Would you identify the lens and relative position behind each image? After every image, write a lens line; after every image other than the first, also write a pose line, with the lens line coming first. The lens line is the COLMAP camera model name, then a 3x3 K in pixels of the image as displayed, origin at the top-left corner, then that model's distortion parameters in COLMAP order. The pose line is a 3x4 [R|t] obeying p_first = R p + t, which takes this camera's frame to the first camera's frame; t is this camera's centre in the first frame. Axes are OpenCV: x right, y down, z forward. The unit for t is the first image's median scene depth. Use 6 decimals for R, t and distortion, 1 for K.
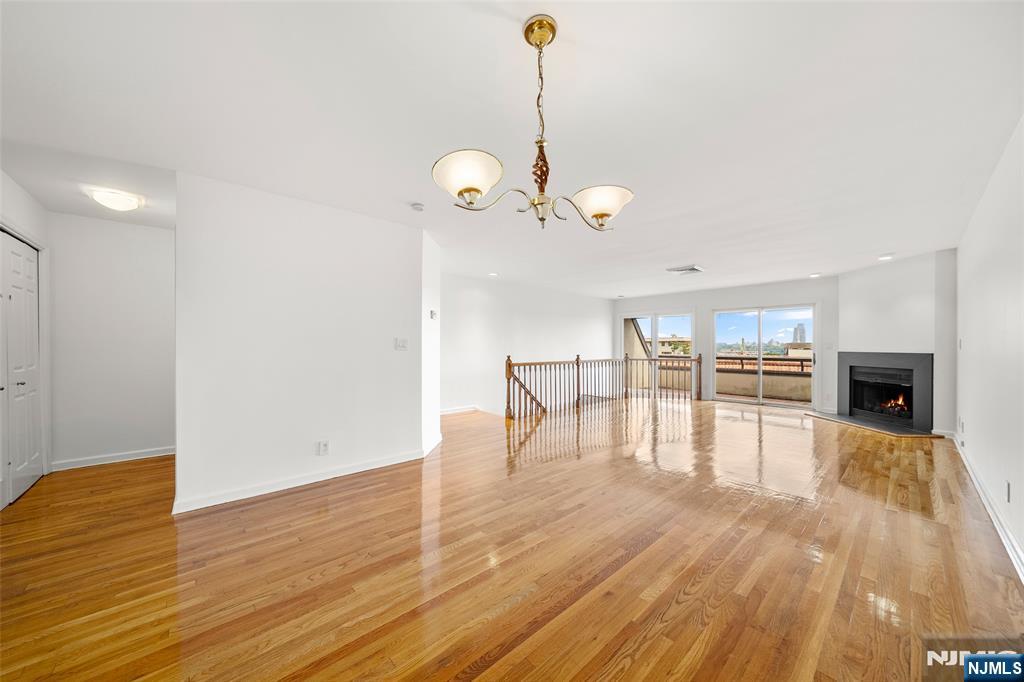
lens RADIAL K [[357.0, 0, 510.4], [0, 357.0, 342.0], [0, 0, 1]] dist [0.000195, -0.000501]
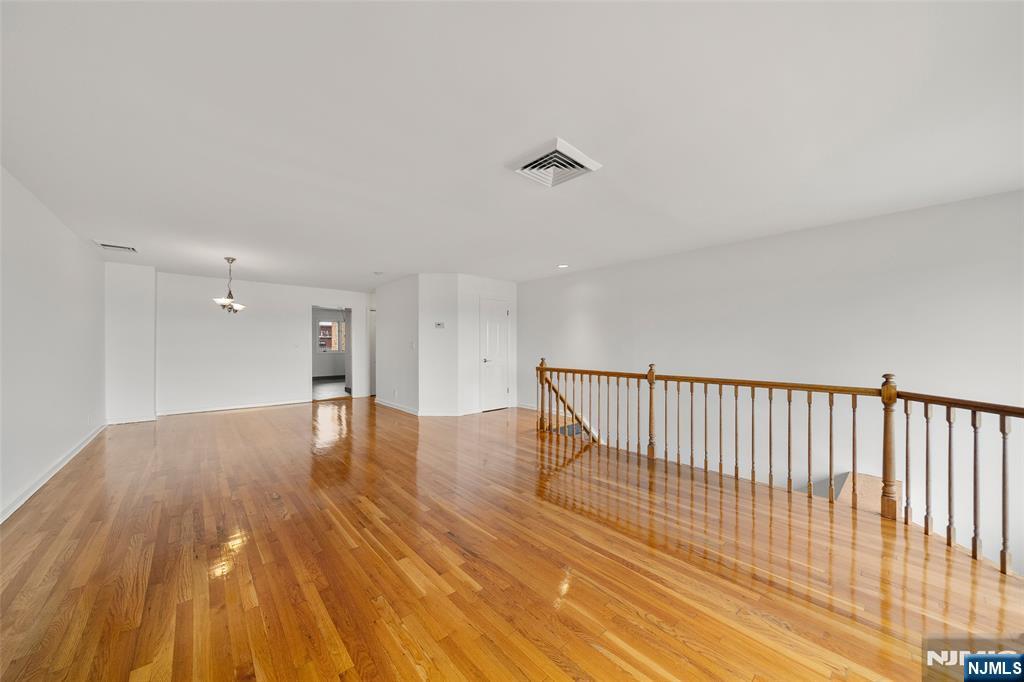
lens RADIAL K [[357.0, 0, 511.1], [0, 357.0, 349.2], [0, 0, 1]] dist [0.000195, -0.000501]
pose [[-0.020019, -0.002313, -0.999797, 0.730617], [-0.003263, 0.999992, -0.002248, 0.014739], [0.999794, 0.003218, -0.020027, 0.780189]]
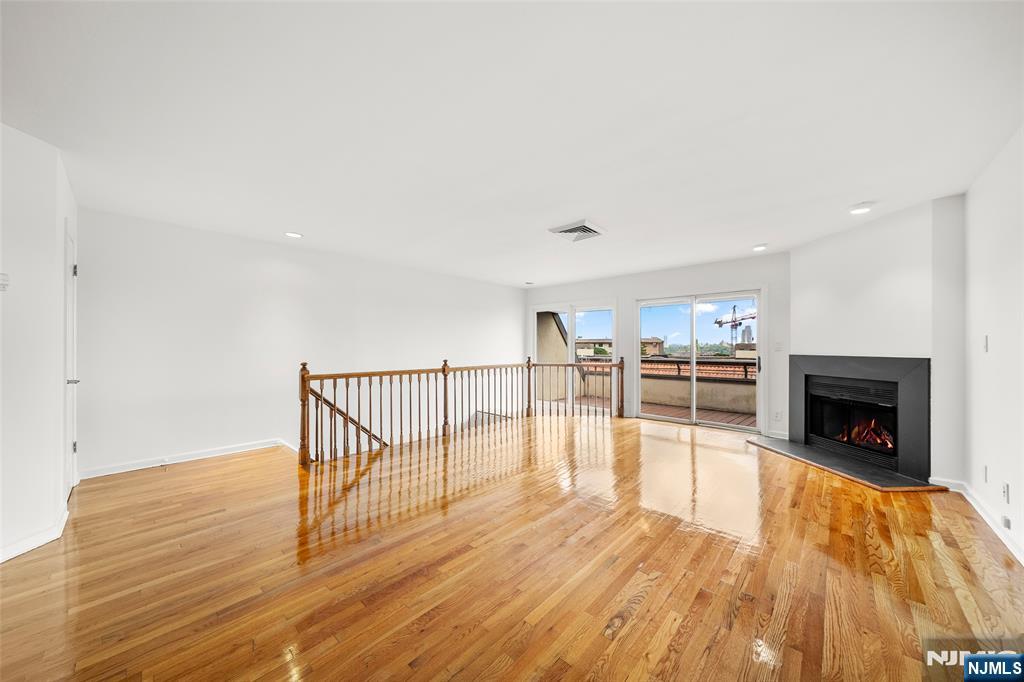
lens RADIAL K [[357.0, 0, 513.9], [0, 357.0, 341.8], [0, 0, 1]] dist [0.000195, -0.000501]
pose [[0.994846, -0.000232, 0.101399, 0.248311], [0.000736, 0.999988, -0.004932, 0.003748], [-0.101396, 0.004981, 0.994834, 0.288957]]
